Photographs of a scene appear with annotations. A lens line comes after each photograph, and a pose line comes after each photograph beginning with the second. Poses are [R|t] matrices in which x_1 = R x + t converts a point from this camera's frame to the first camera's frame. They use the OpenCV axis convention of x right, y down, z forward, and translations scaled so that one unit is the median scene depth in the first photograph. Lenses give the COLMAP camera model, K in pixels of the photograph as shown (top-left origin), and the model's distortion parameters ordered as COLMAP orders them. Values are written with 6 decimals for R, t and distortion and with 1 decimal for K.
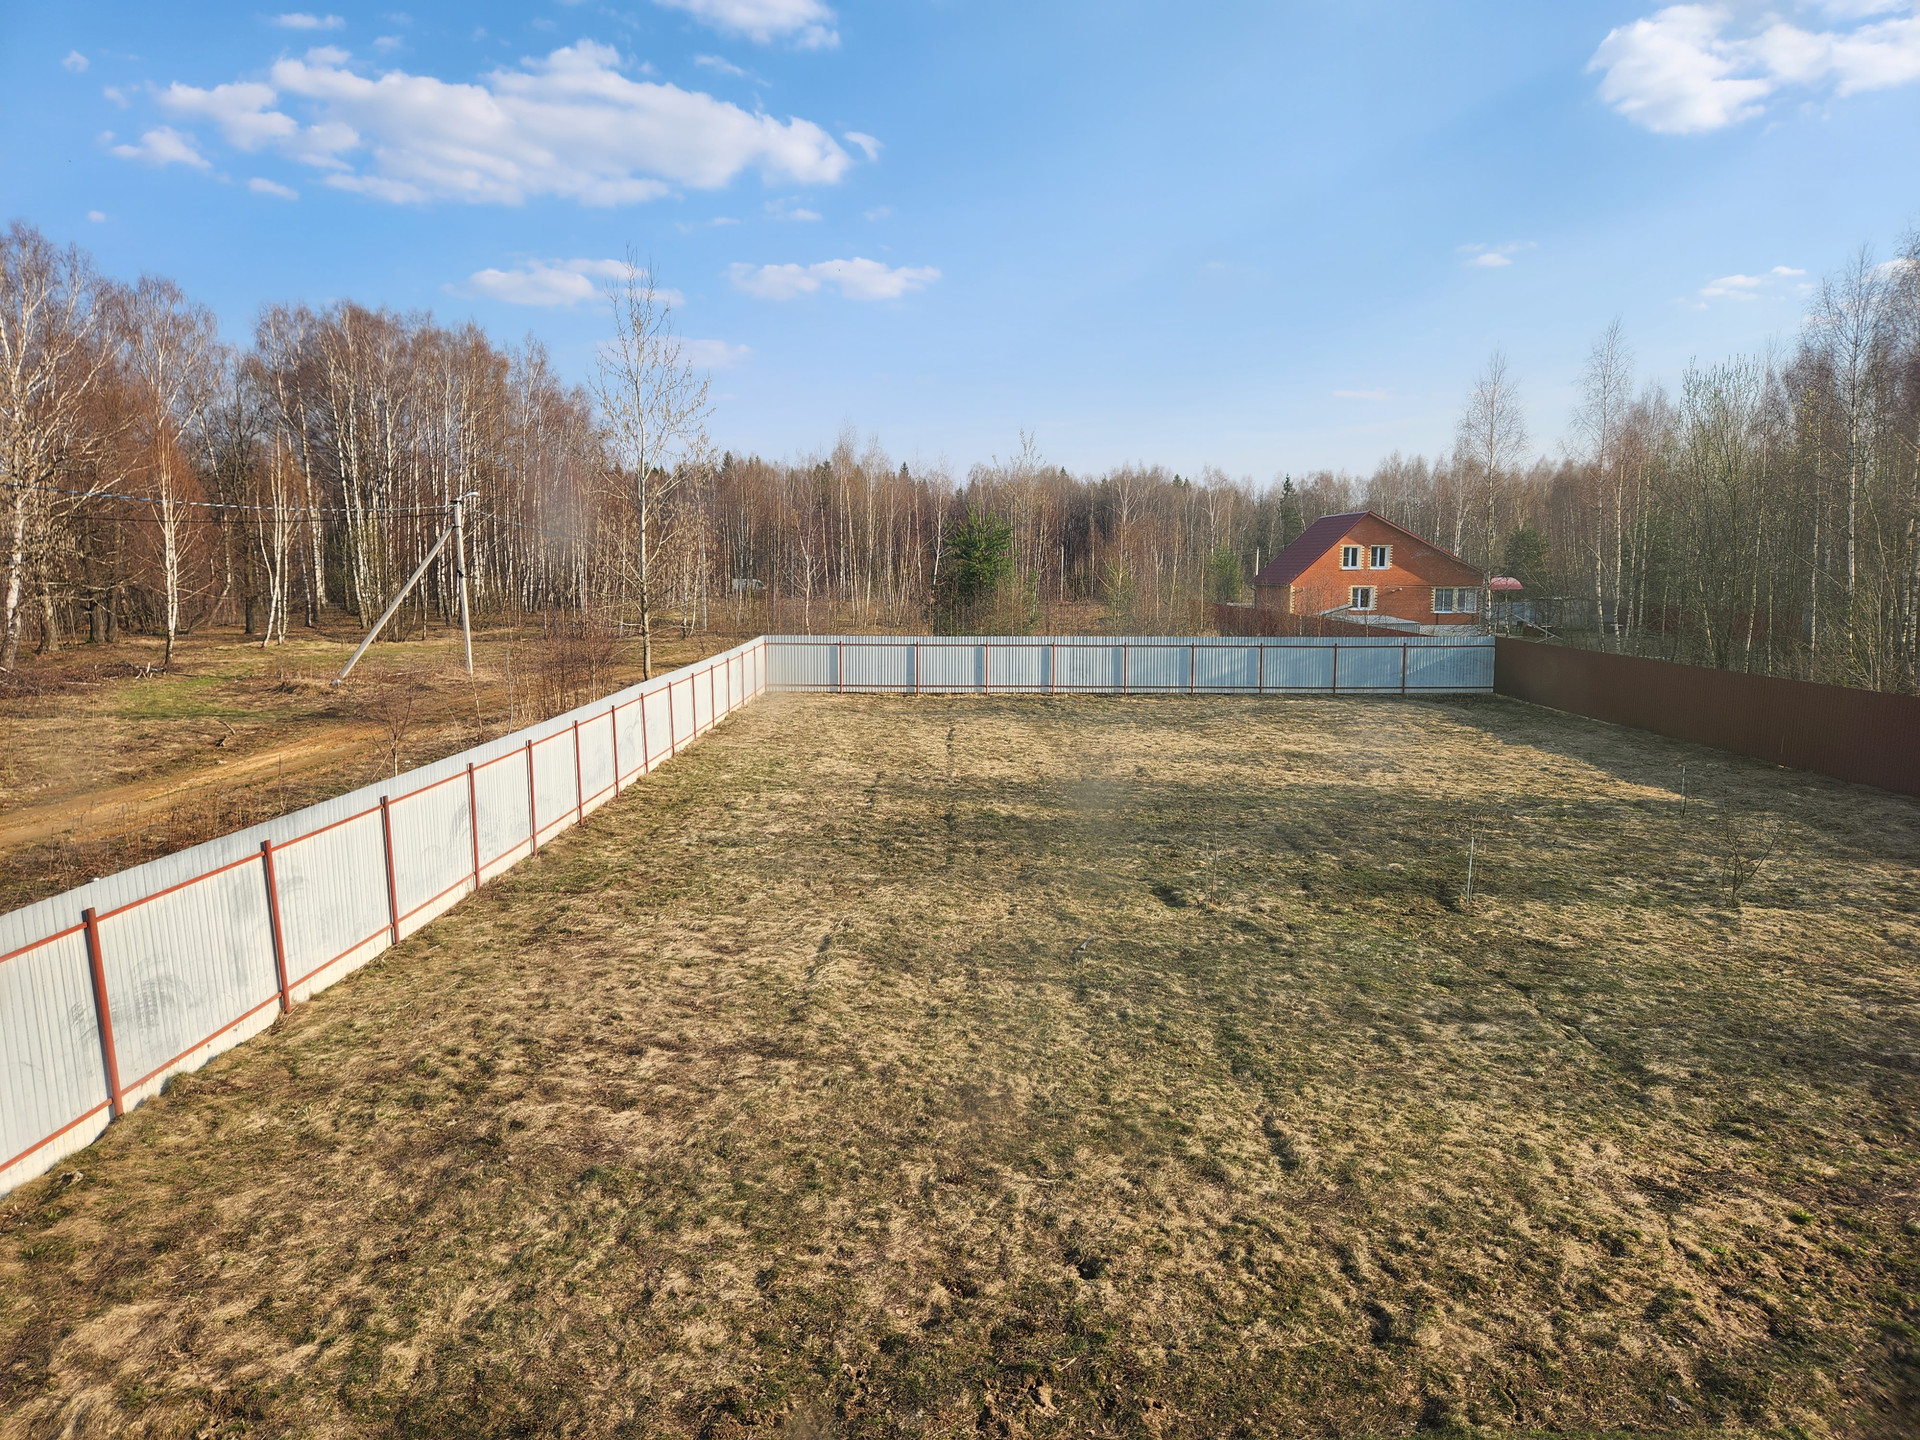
lens RADIAL K [[1314.6, 0, 943.8], [0, 1314.6, 713.3], [0, 0, 1]] dist [0.078729, -0.062928]
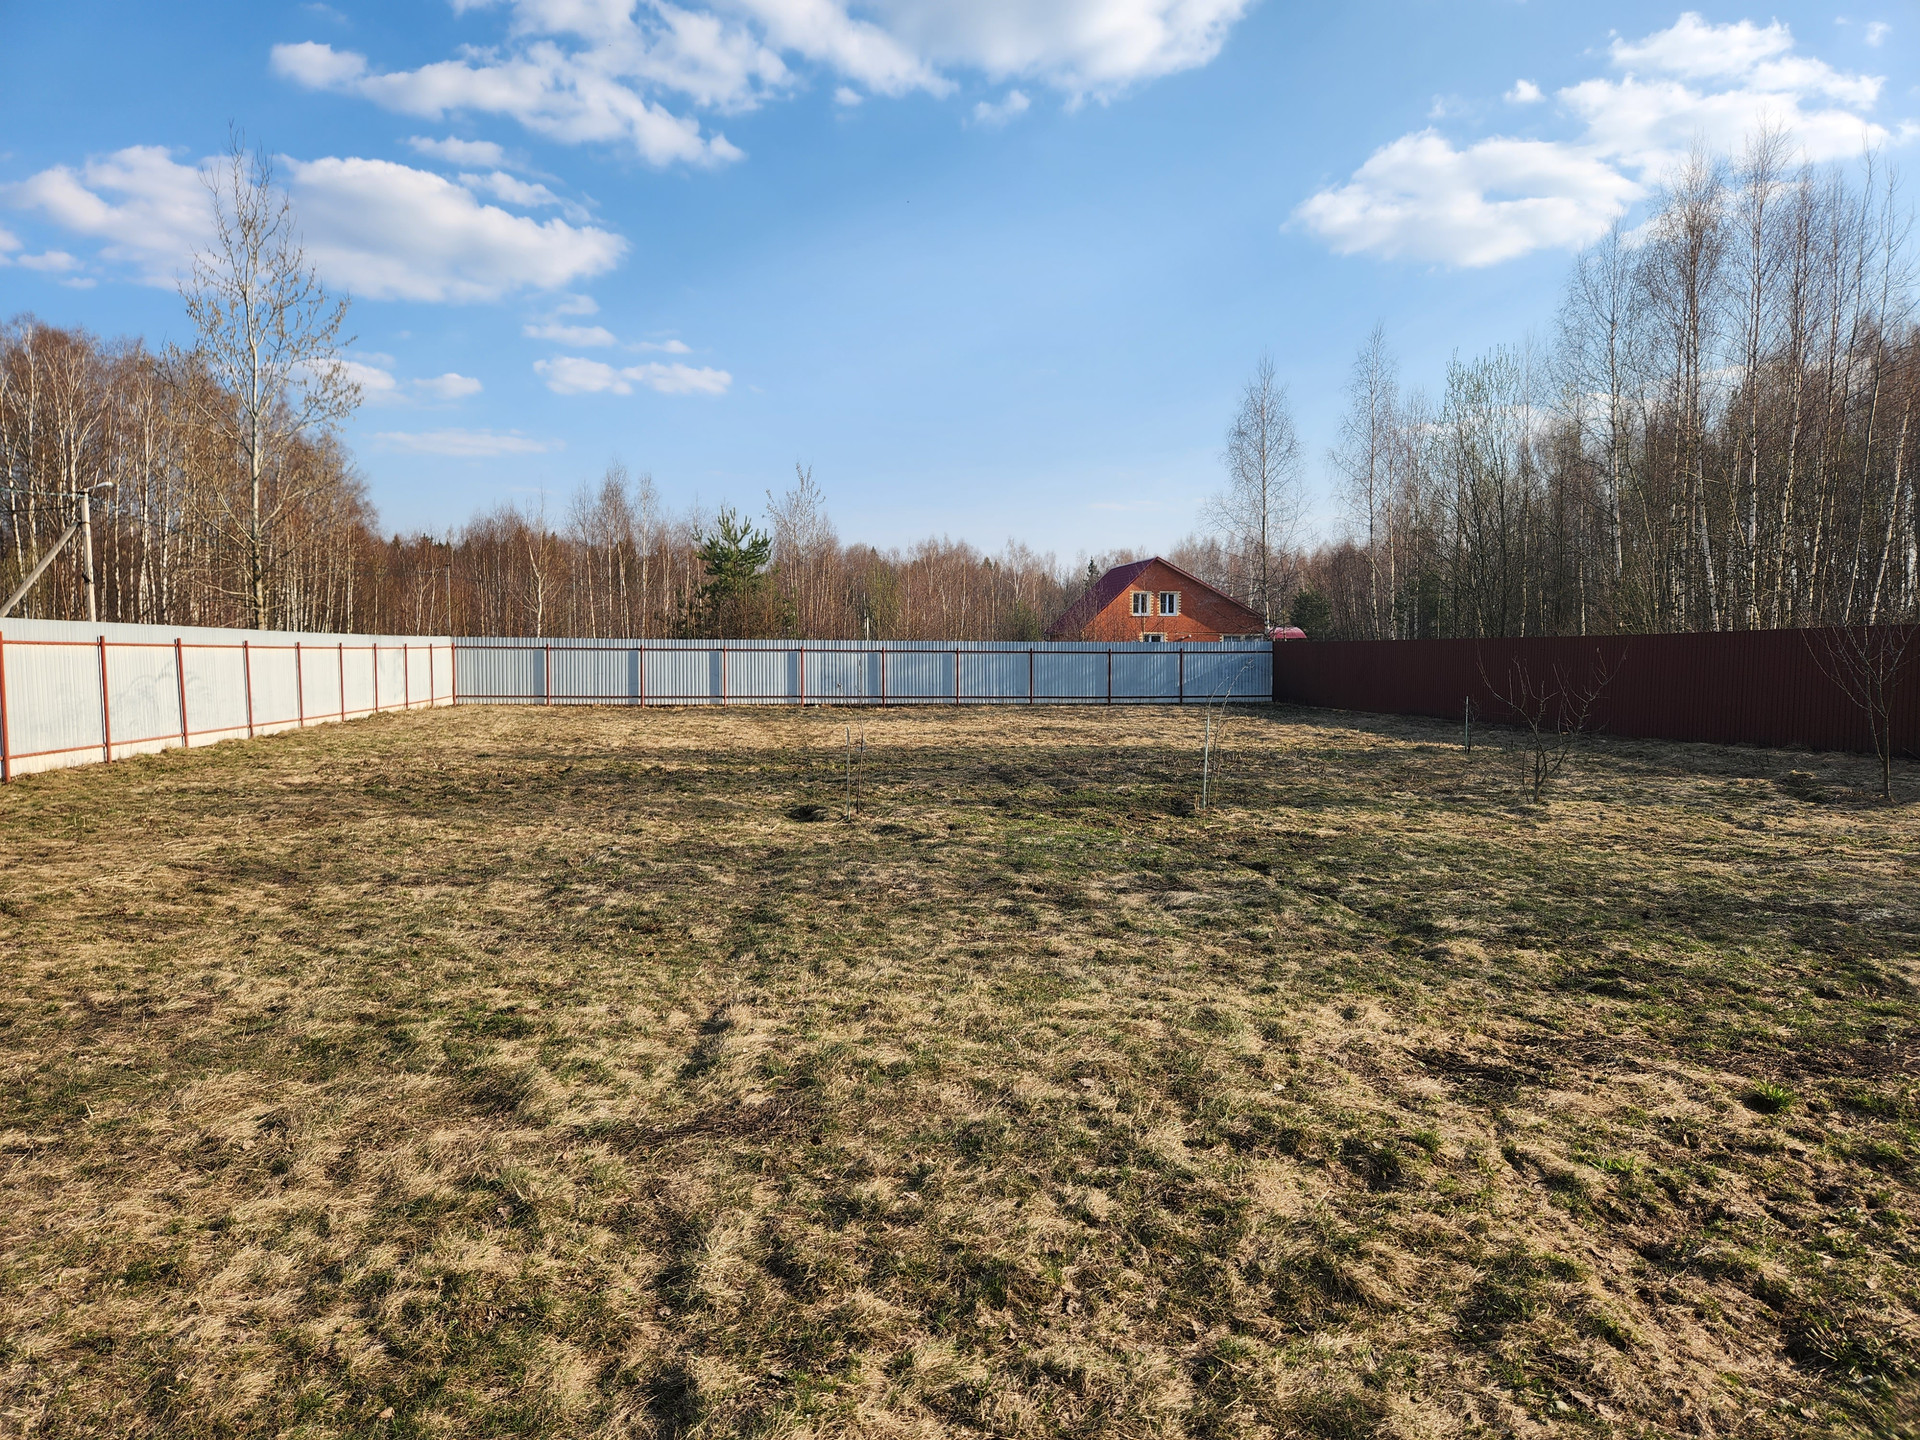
lens RADIAL K [[1314.6, 0, 958.0], [0, 1314.6, 720.9], [0, 0, 1]] dist [0.078729, -0.062928]
pose [[0.989416, -0.009542, 0.144791, 0.298172], [0.018777, 0.997865, -0.062549, 0.267004], [-0.143885, 0.064605, 0.987483, 0.576074]]
